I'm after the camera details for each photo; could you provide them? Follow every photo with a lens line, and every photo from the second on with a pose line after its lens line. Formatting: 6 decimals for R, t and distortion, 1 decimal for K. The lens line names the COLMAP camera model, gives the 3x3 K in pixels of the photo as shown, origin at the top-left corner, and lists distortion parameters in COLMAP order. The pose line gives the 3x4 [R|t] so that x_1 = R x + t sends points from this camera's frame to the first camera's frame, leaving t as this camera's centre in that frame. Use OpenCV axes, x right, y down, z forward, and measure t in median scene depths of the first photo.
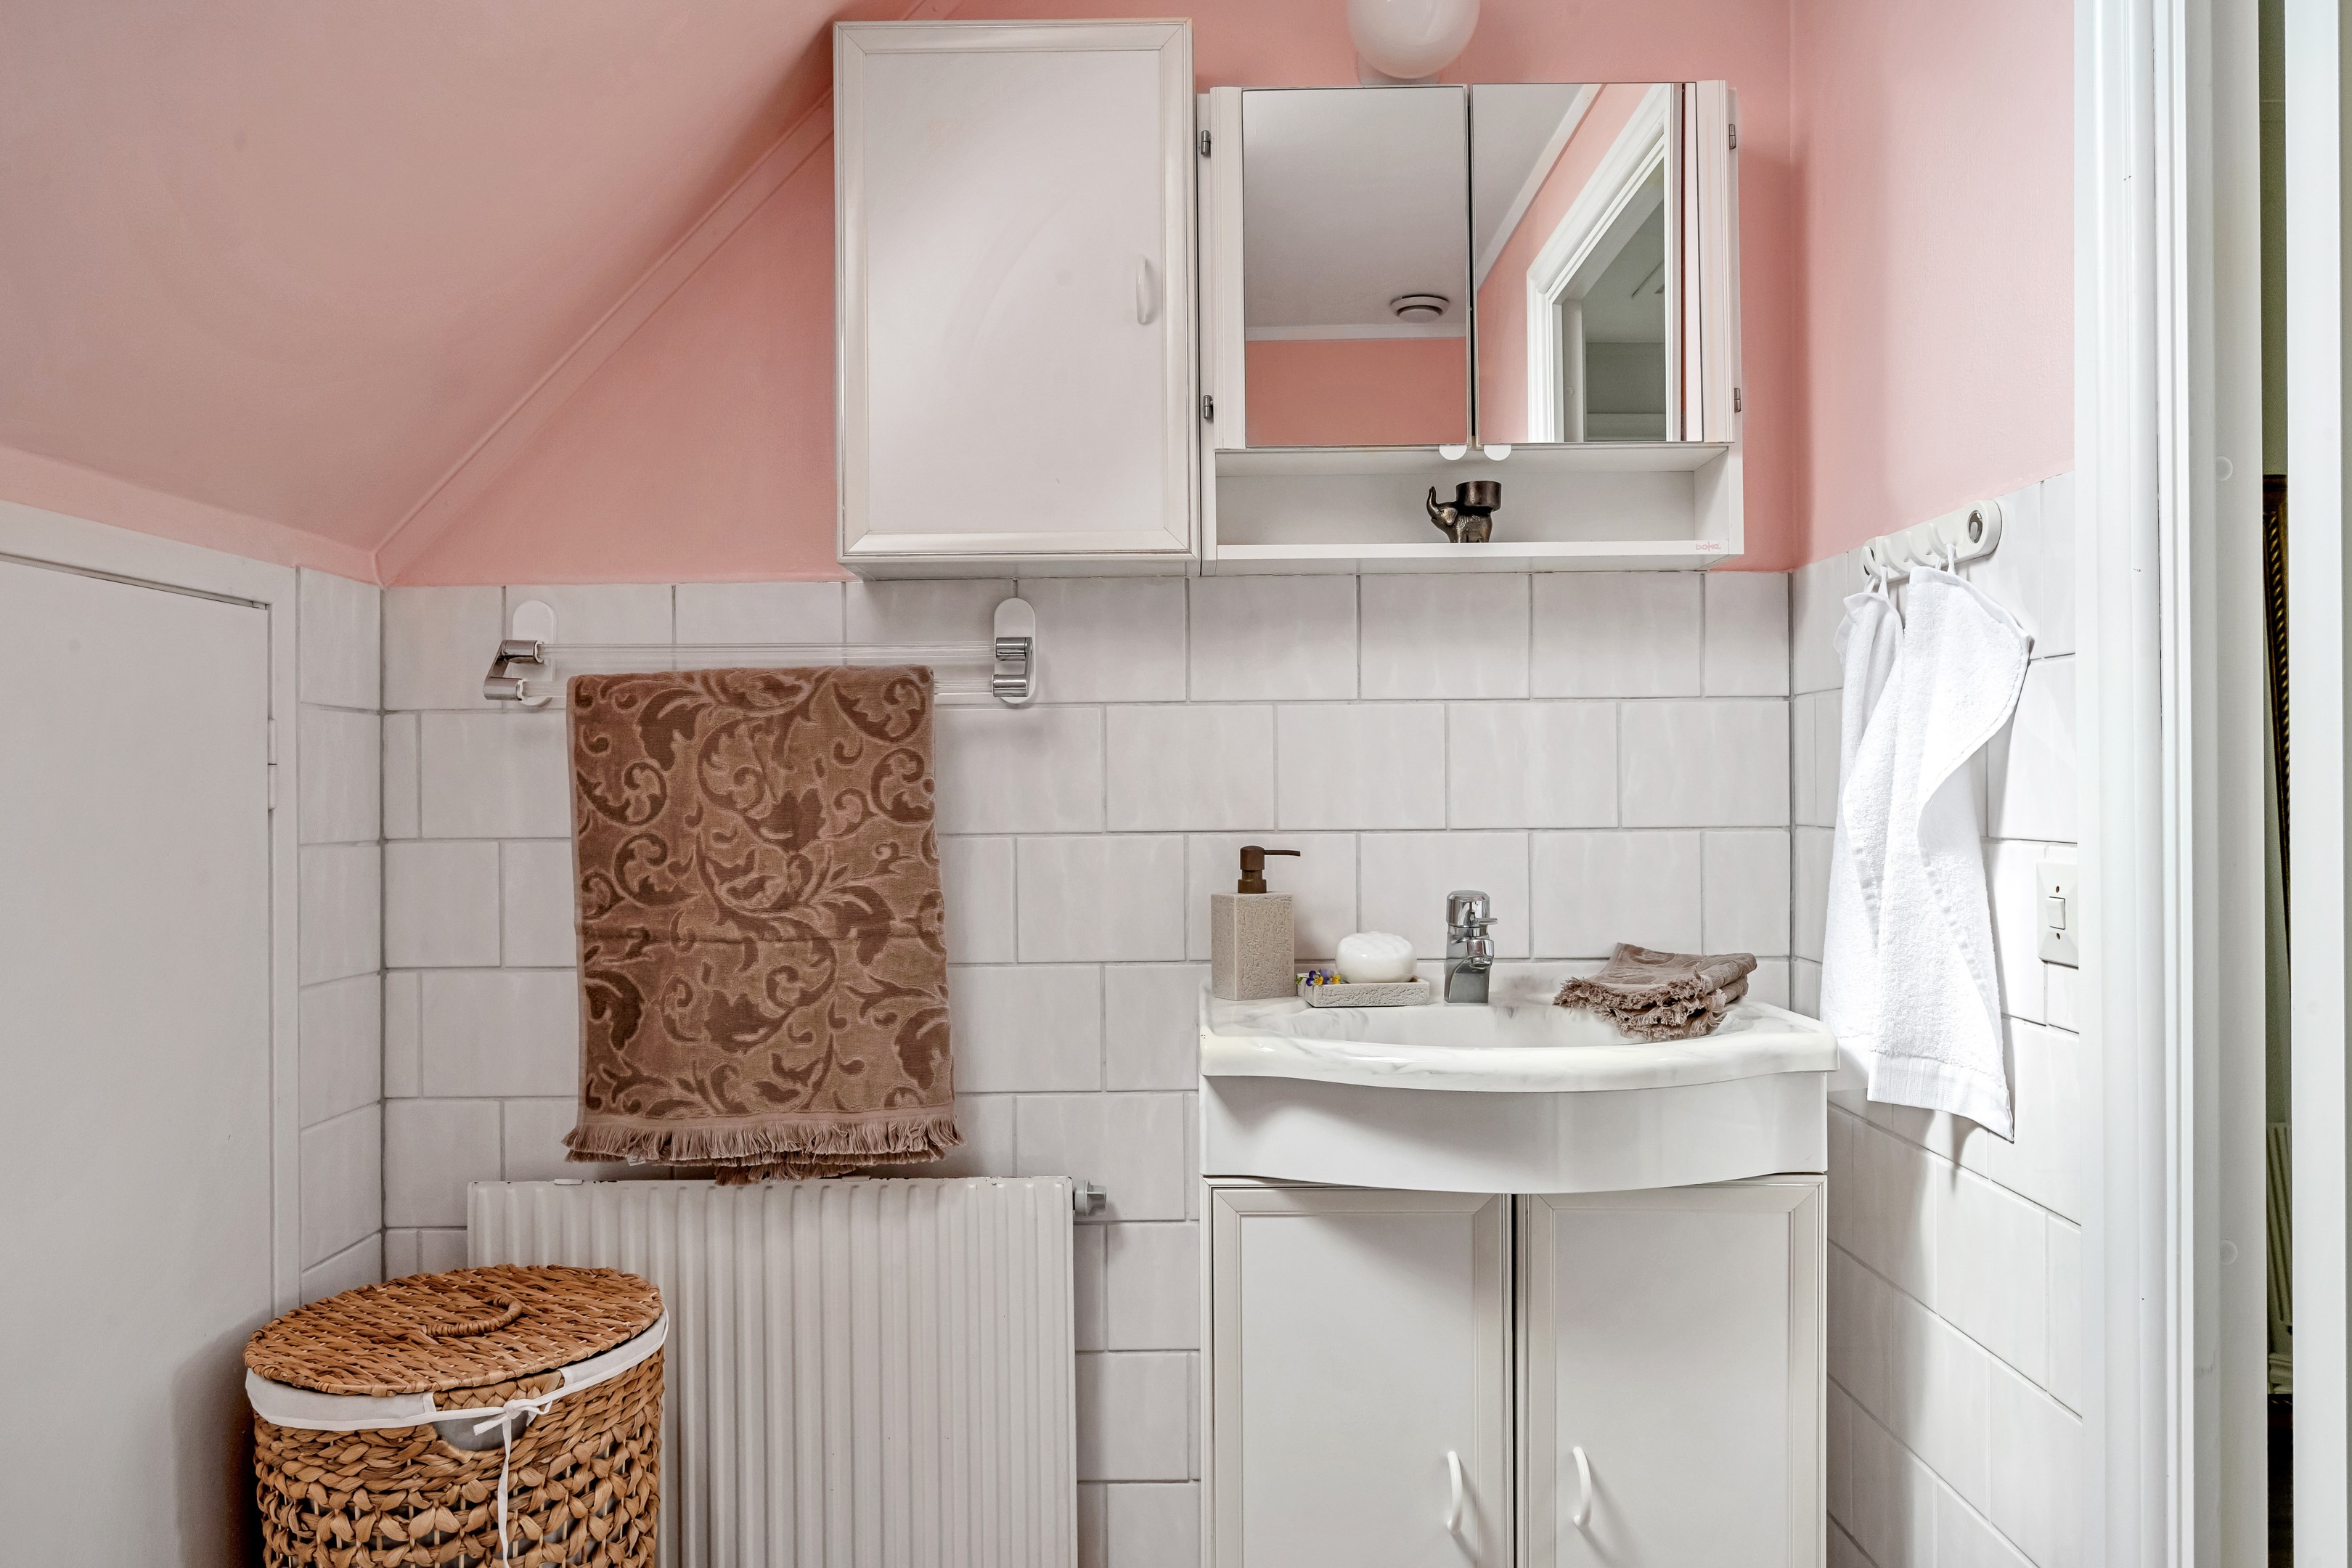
lens RADIAL K [[1600.2, 0, 1175.7], [0, 1600.2, 788.0], [0, 0, 1]] dist [-0.007740, -0.004137]
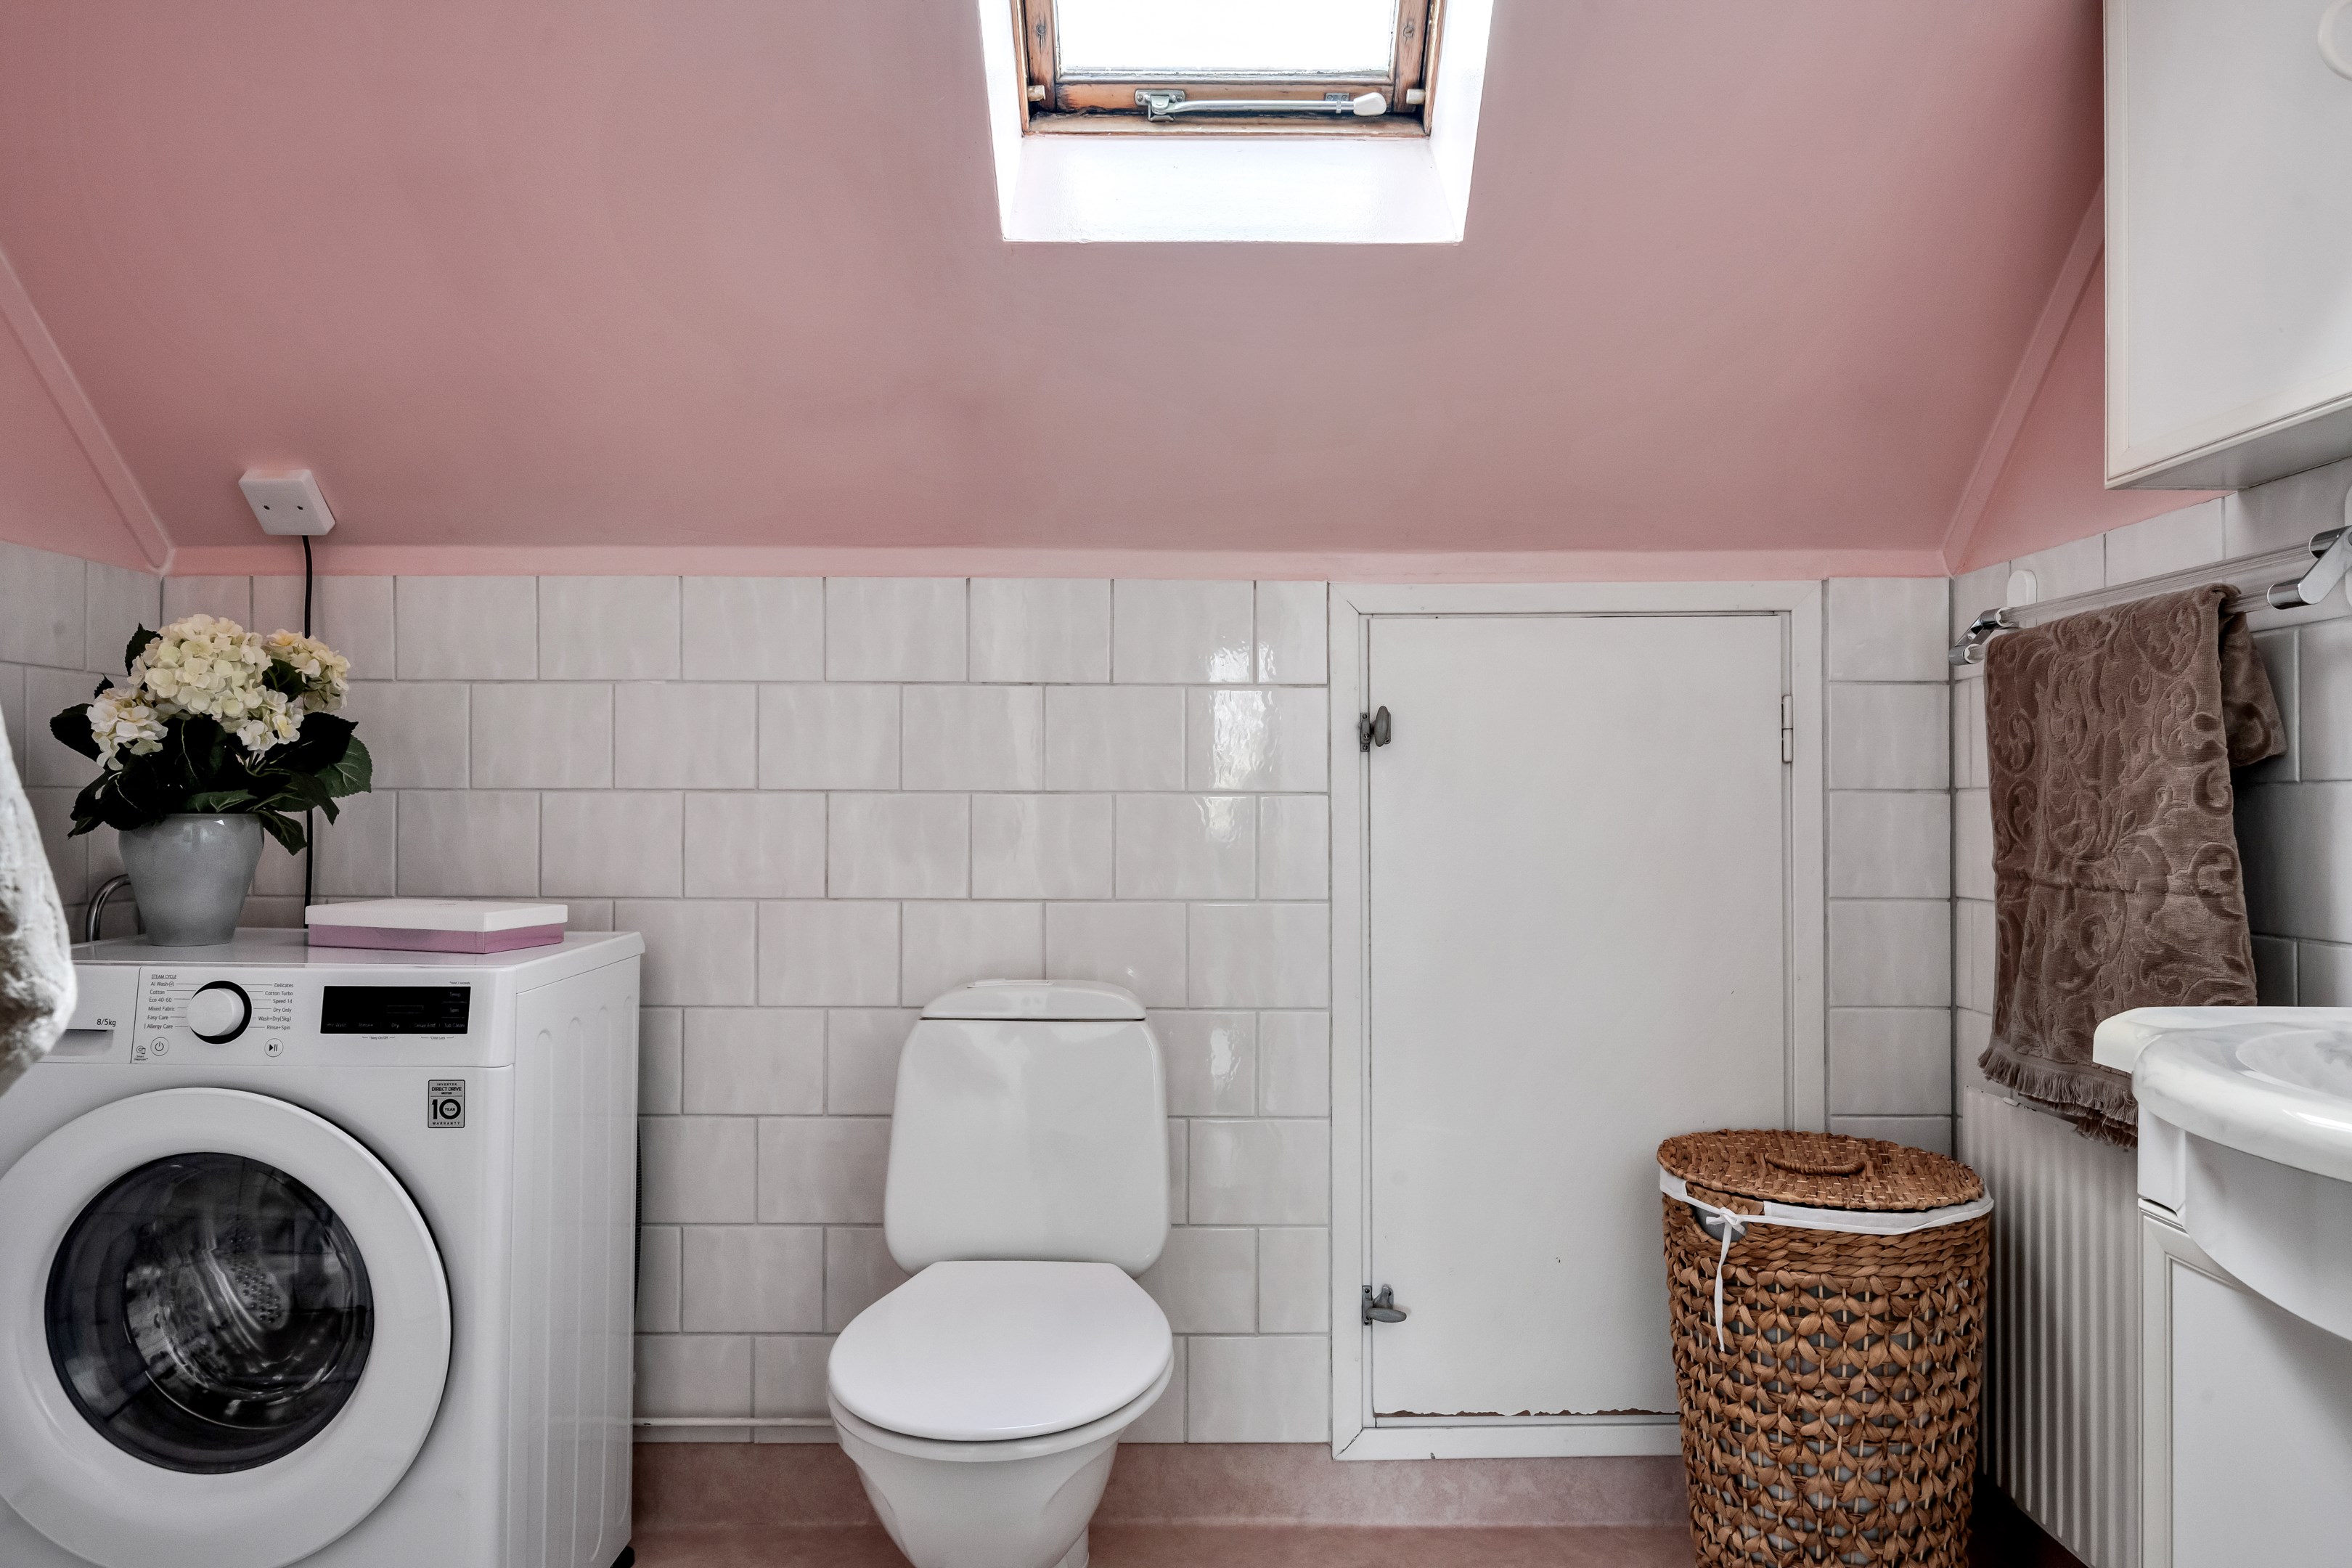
lens RADIAL K [[1497.6, 0, 1177.9], [0, 1497.6, 786.4], [0, 0, 1]] dist [-0.000091, 0.000493]
pose [[0.002999, -0.003111, -0.999991, 0.657711], [0.008491, 0.999959, -0.003086, 0.030987], [0.999959, -0.008481, 0.003025, 0.445565]]
